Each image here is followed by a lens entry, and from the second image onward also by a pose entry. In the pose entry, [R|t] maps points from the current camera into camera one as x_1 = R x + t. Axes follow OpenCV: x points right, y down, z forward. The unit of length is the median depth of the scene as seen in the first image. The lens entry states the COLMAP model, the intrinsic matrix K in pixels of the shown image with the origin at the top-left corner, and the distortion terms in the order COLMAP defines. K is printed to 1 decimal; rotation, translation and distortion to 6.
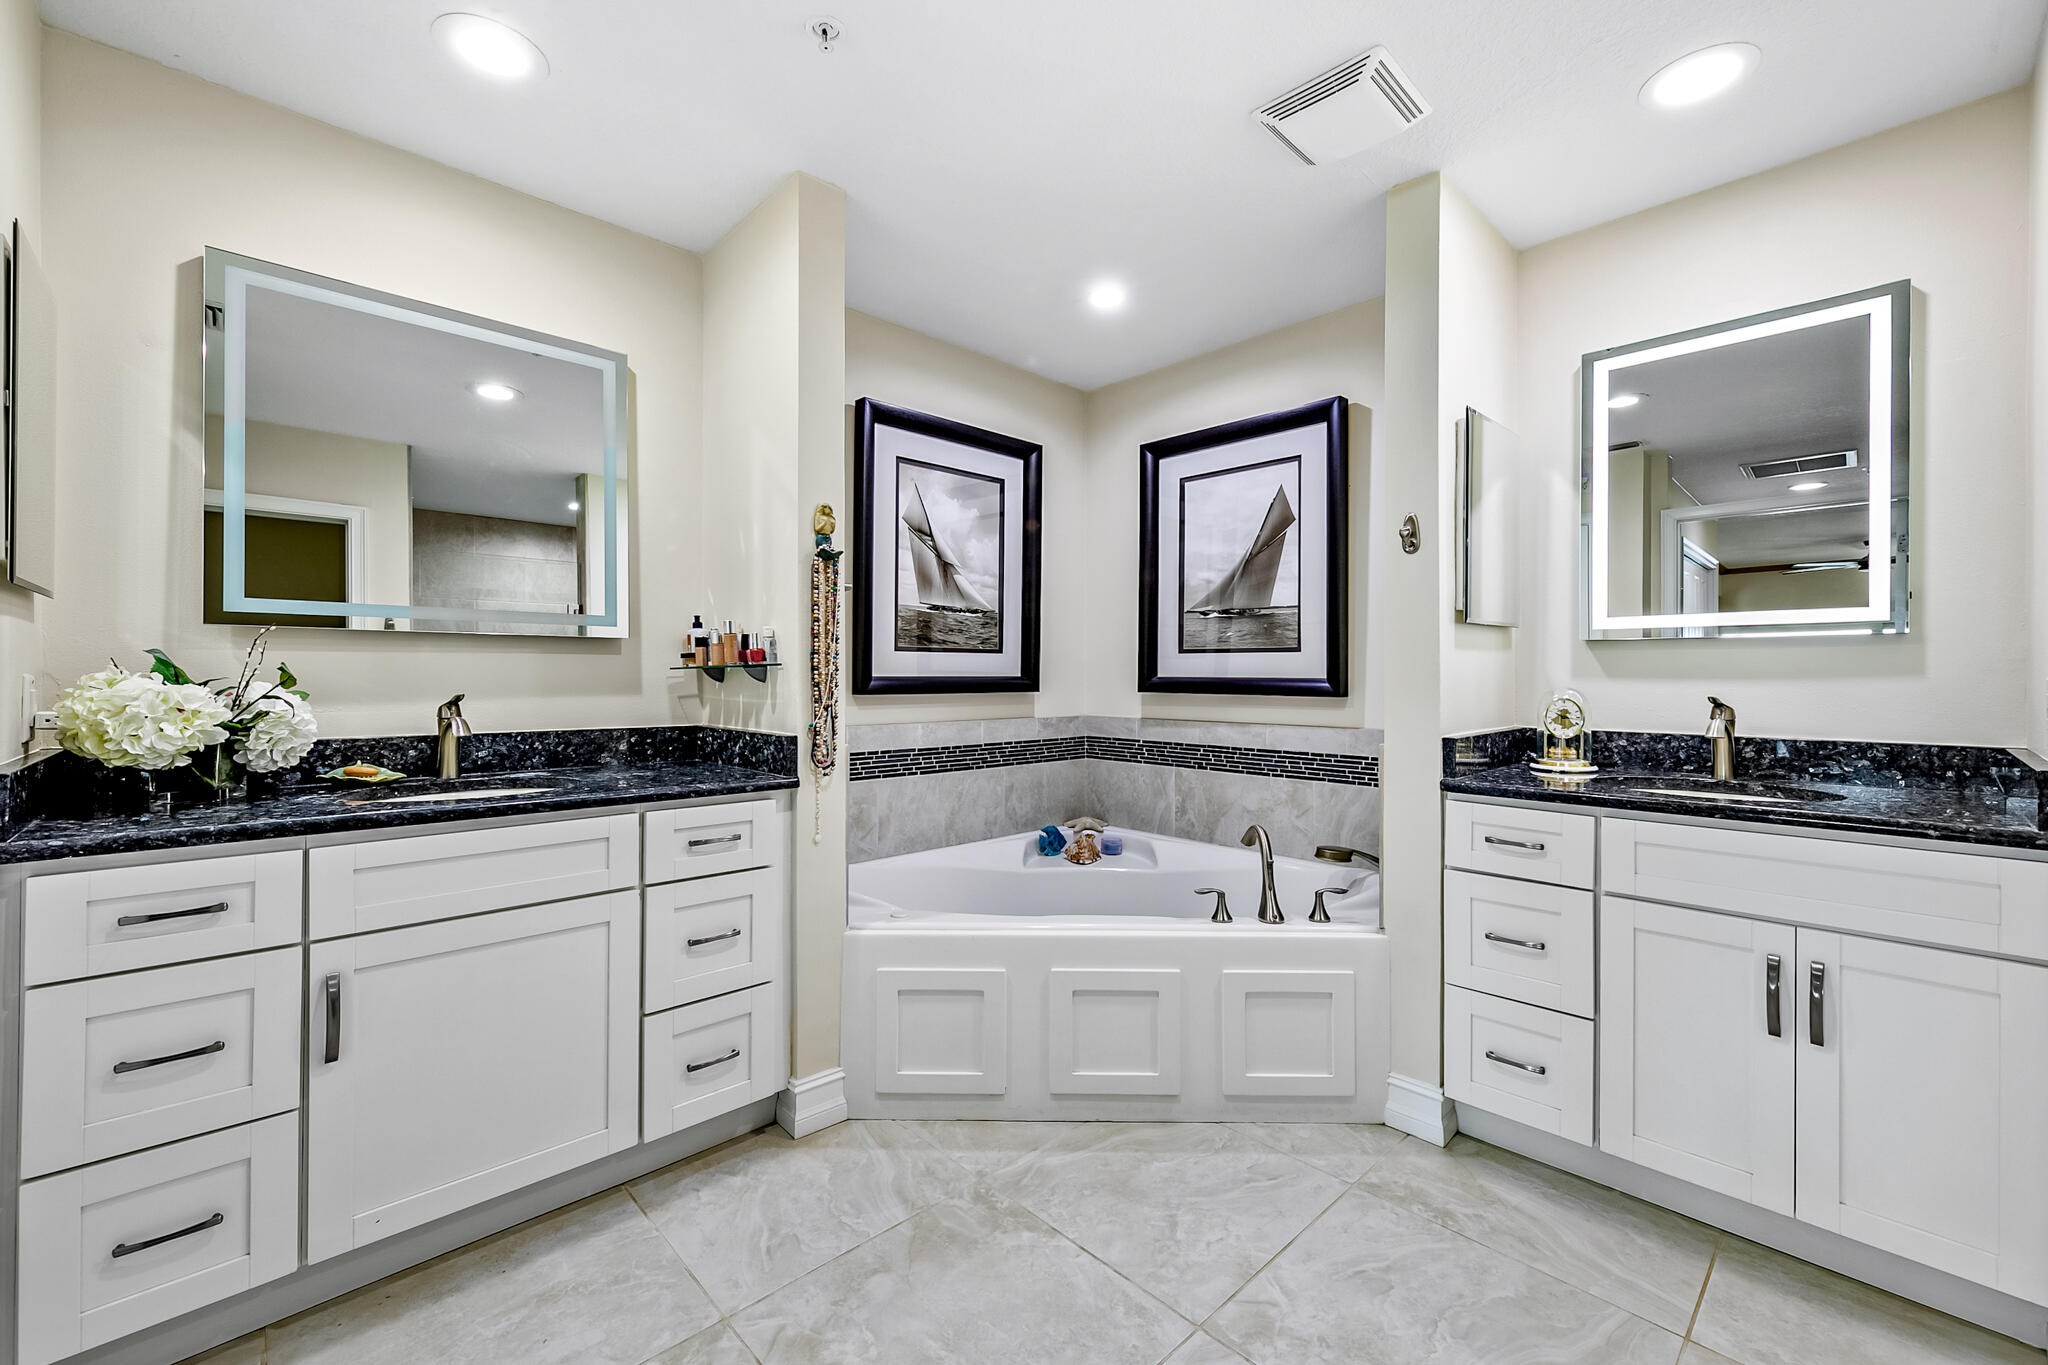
lens RADIAL K [[841.8, 0, 1028.5], [0, 841.8, 670.3], [0, 0, 1]] dist [0.010619, -0.000597]
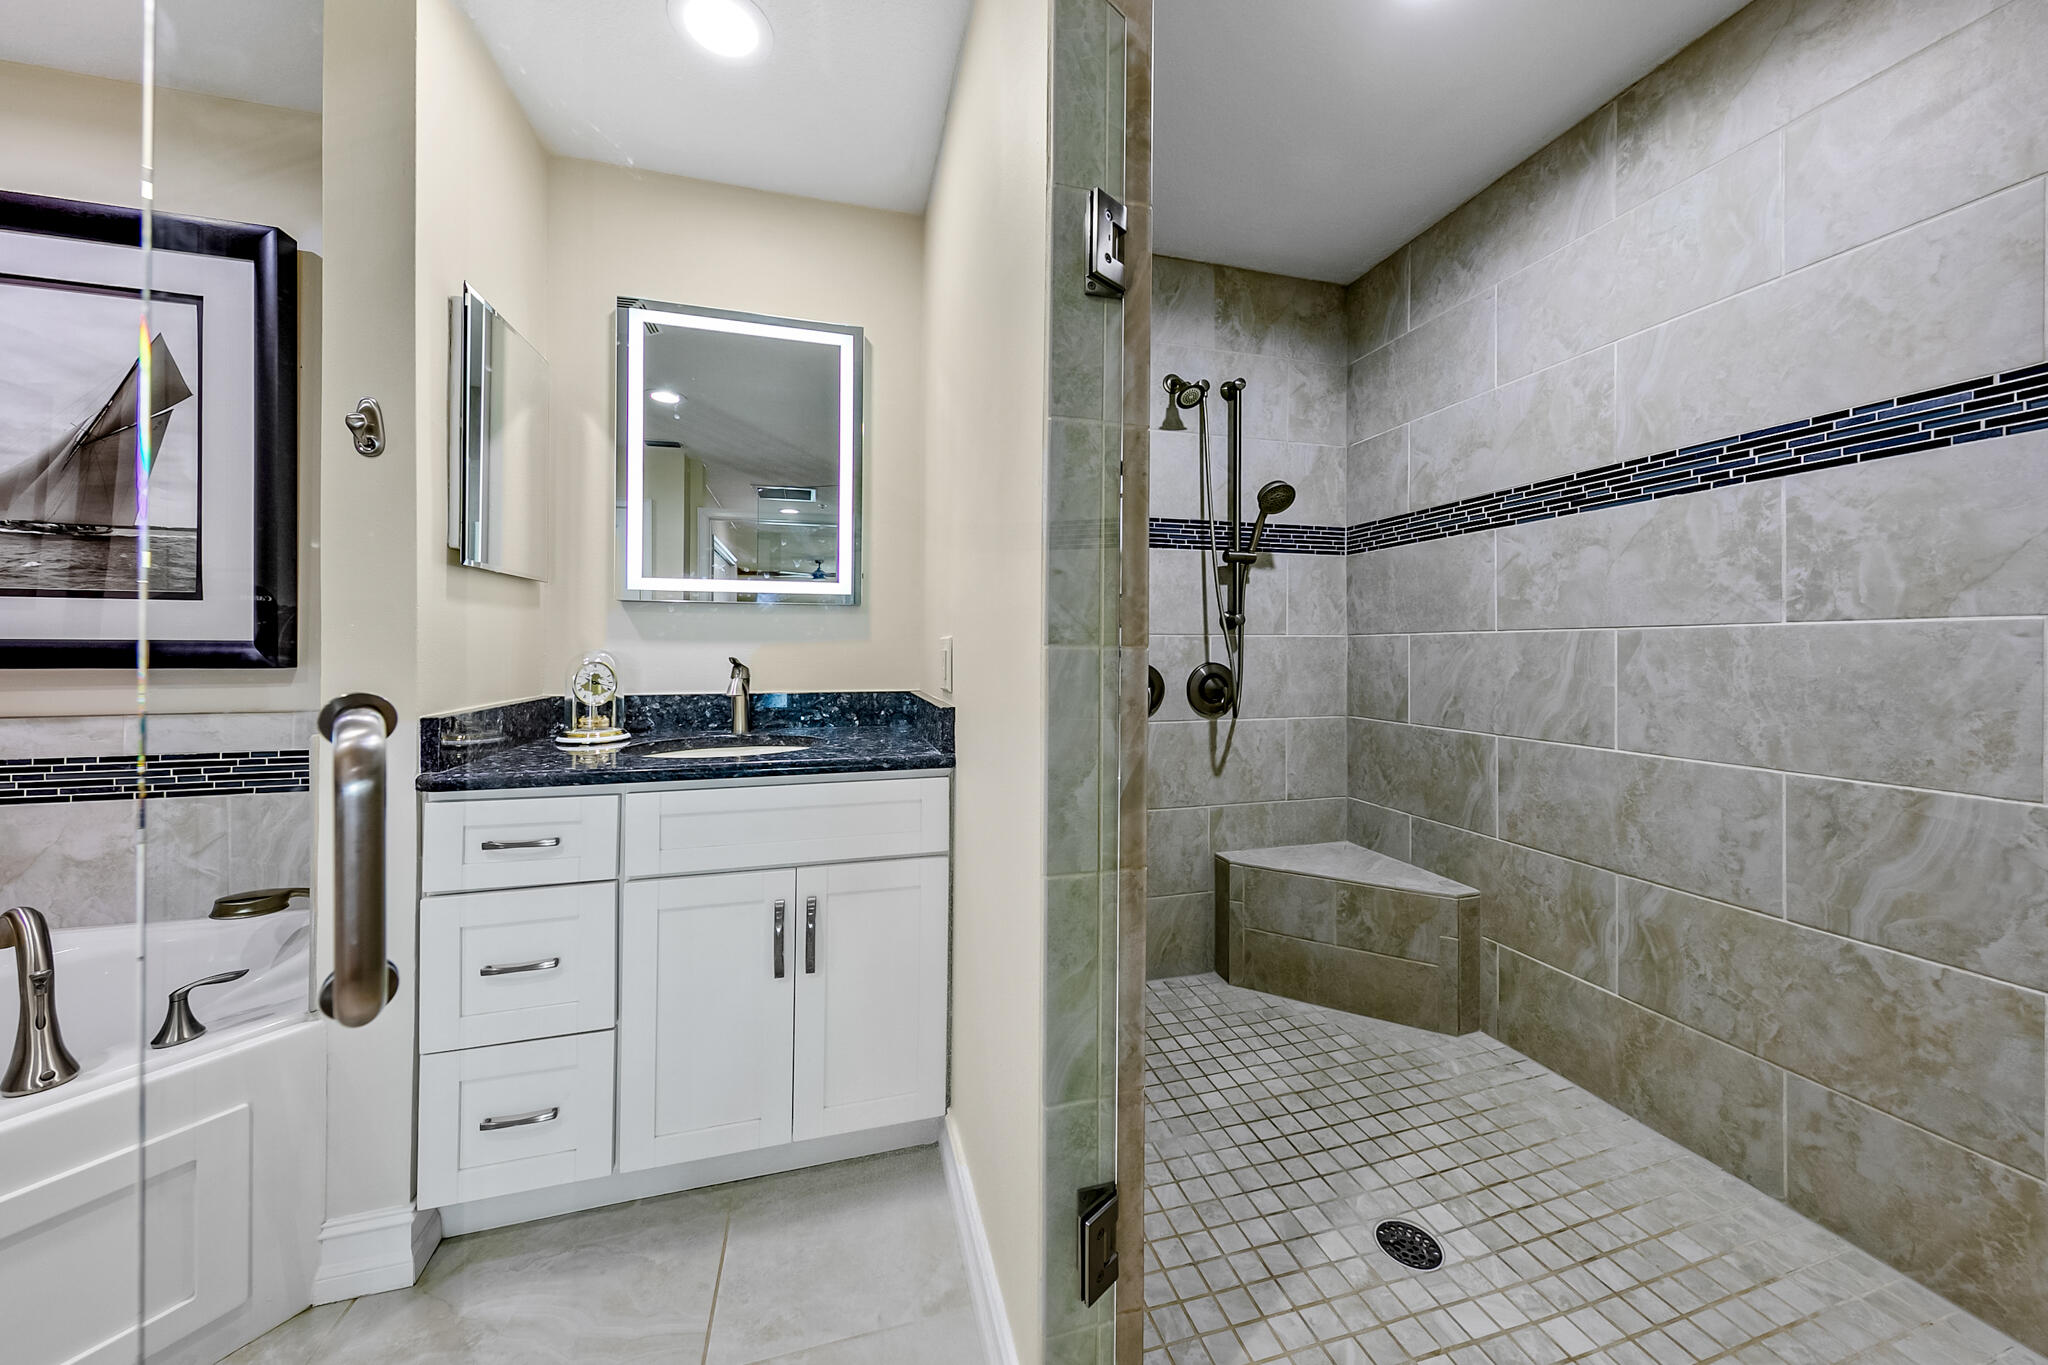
lens RADIAL K [[666.8, 0, 1025.0], [0, 666.8, 645.3], [0, 0, 1]] dist [-0.000306, -0.000279]
pose [[0.460506, 0.004835, 0.887643, 0.213976], [-0.004859, 0.999984, -0.002926, 0.015399], [-0.887643, -0.002966, 0.460522, 0.265159]]
